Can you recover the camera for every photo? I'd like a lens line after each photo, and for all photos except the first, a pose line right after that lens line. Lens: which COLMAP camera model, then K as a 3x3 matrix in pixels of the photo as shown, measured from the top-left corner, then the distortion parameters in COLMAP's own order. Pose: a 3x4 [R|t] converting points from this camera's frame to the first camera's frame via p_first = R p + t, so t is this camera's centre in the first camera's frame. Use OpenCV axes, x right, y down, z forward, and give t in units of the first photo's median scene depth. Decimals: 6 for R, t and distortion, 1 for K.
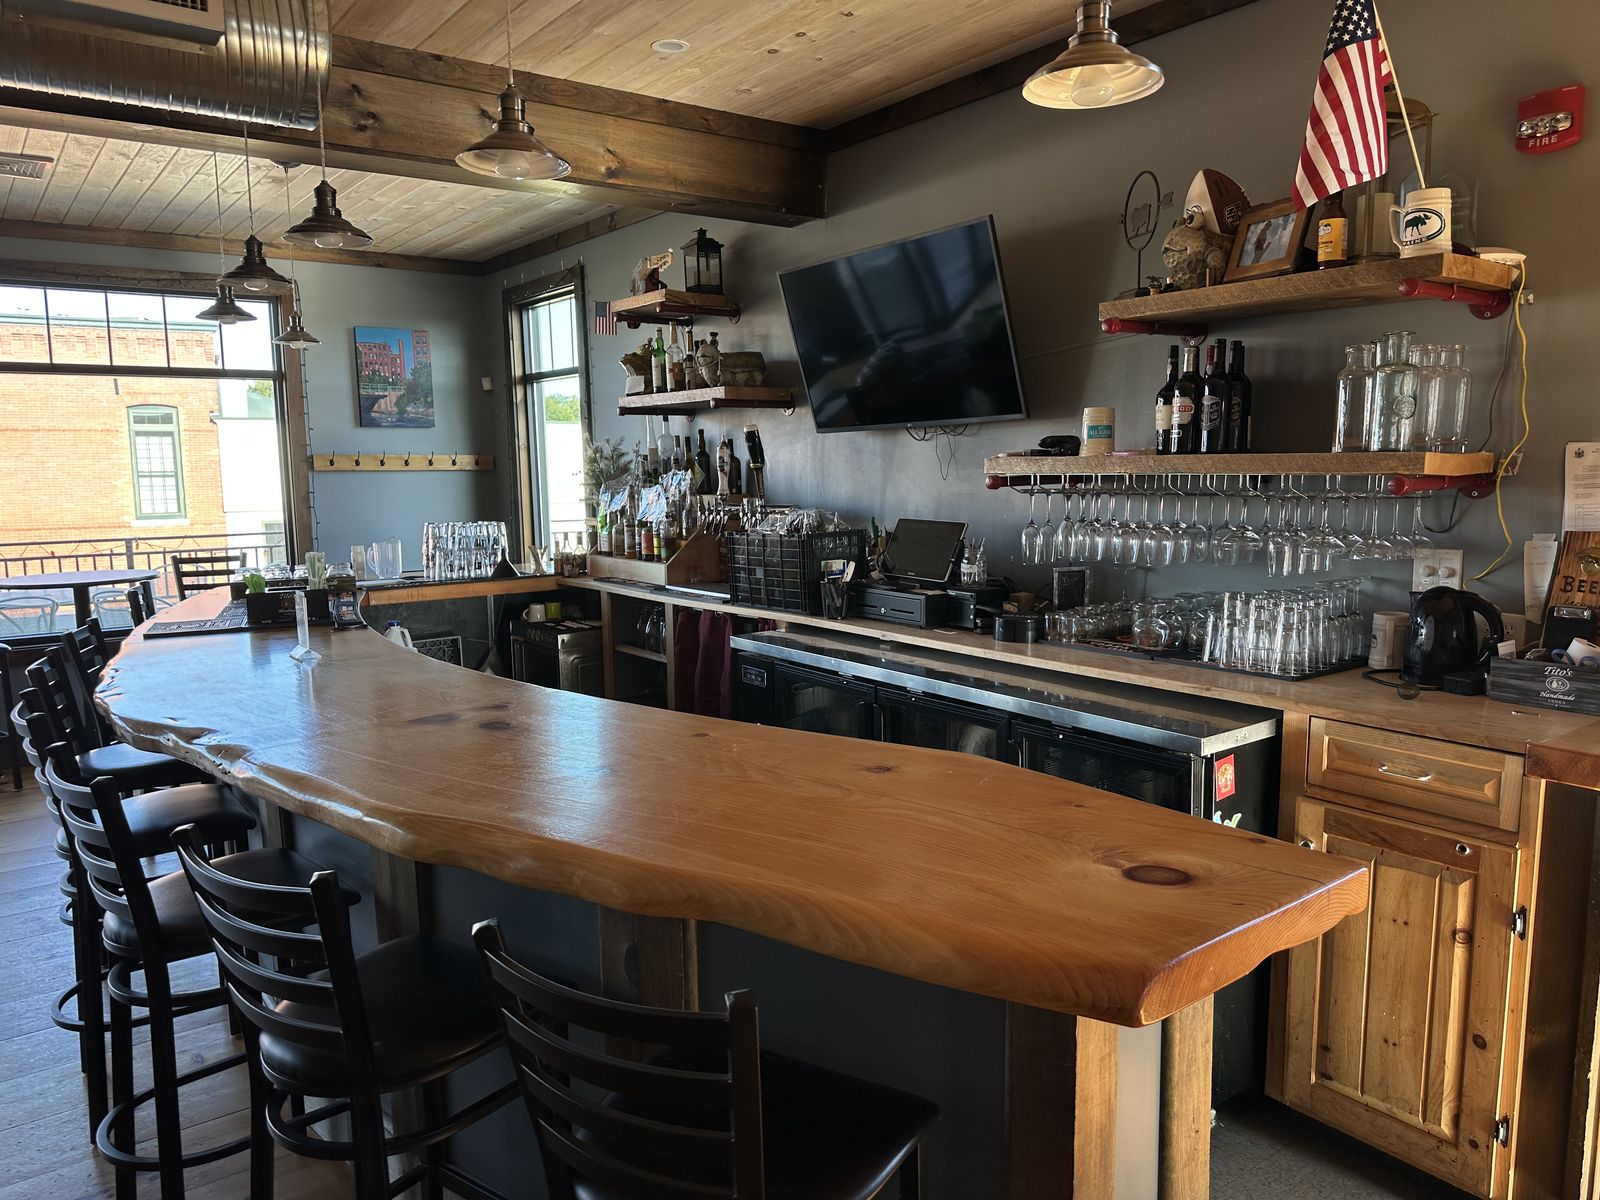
lens RADIAL K [[1126.1, 0, 796.1], [0, 1126.1, 611.4], [0, 0, 1]] dist [0.026119, -0.047526]
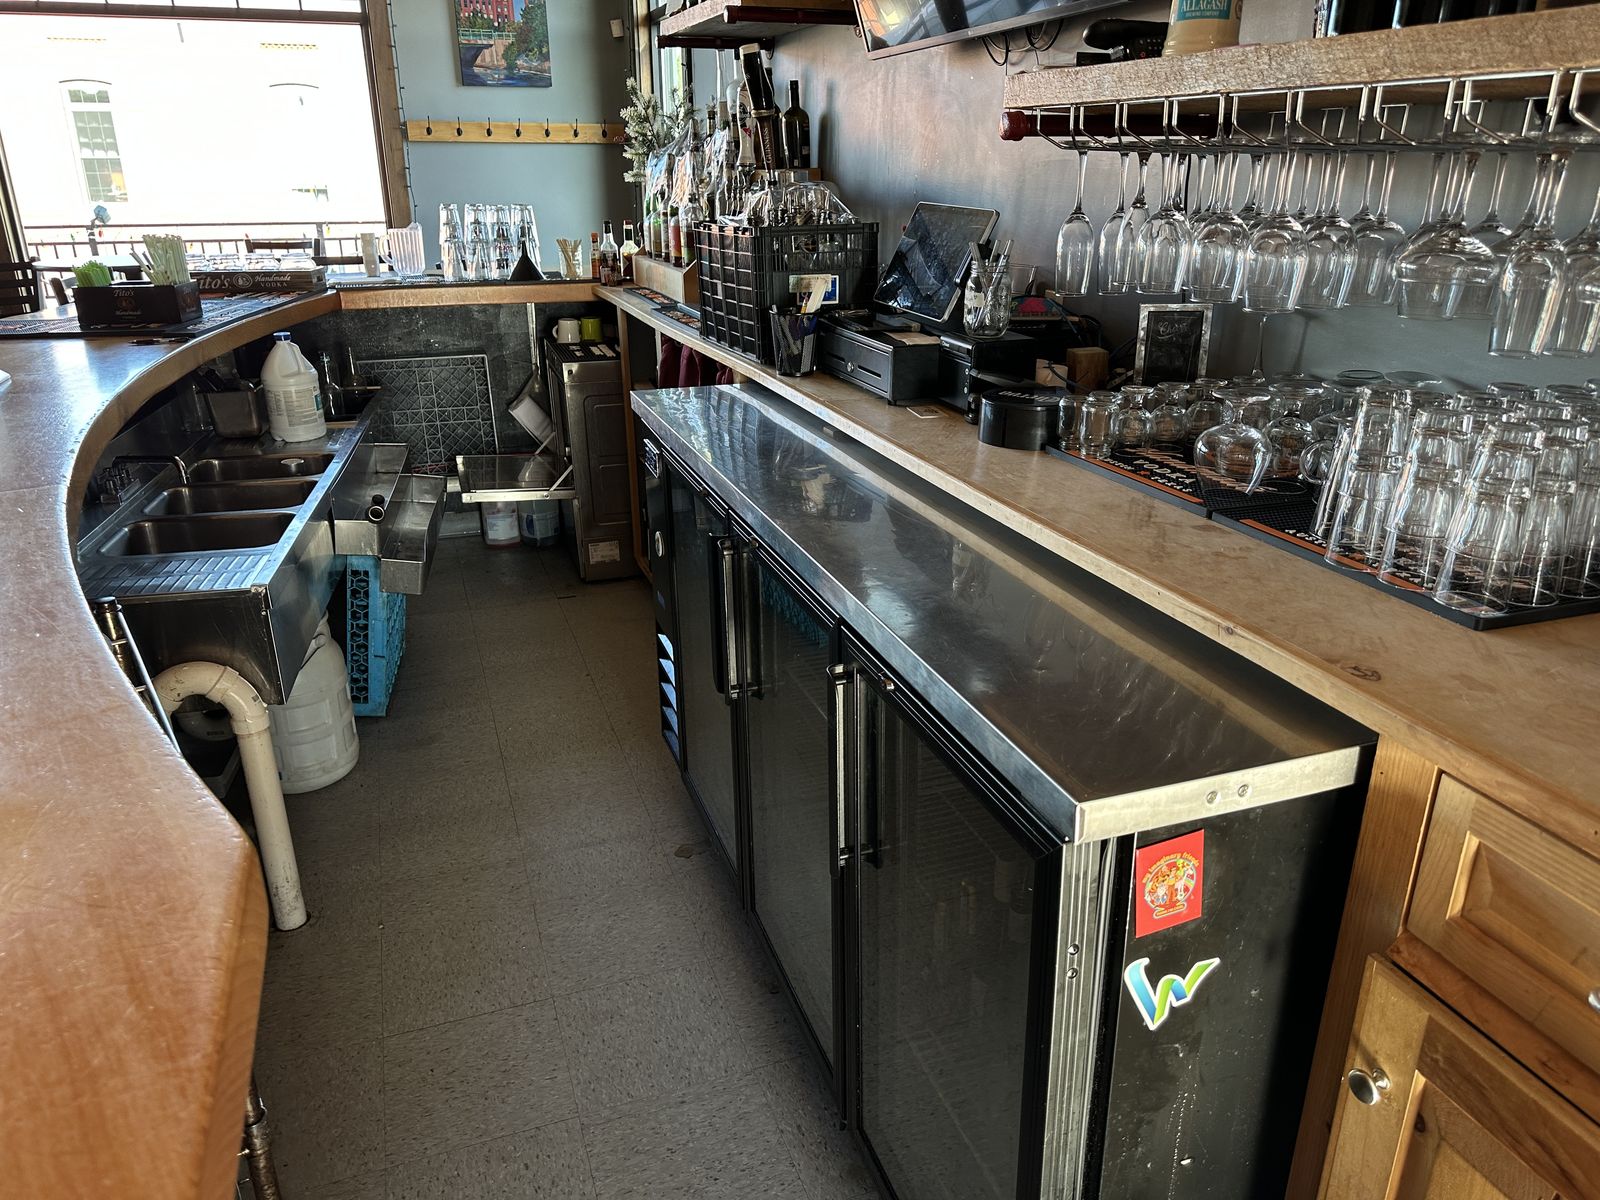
lens RADIAL K [[1126.1, 0, 814.3], [0, 1126.1, 601.6], [0, 0, 1]] dist [0.026119, -0.047526]
pose [[0.956531, 0.116445, -0.267373, 0.223821], [-0.049396, 0.968268, 0.244982, -0.023421], [0.287416, -0.221126, 0.931931, 0.392305]]
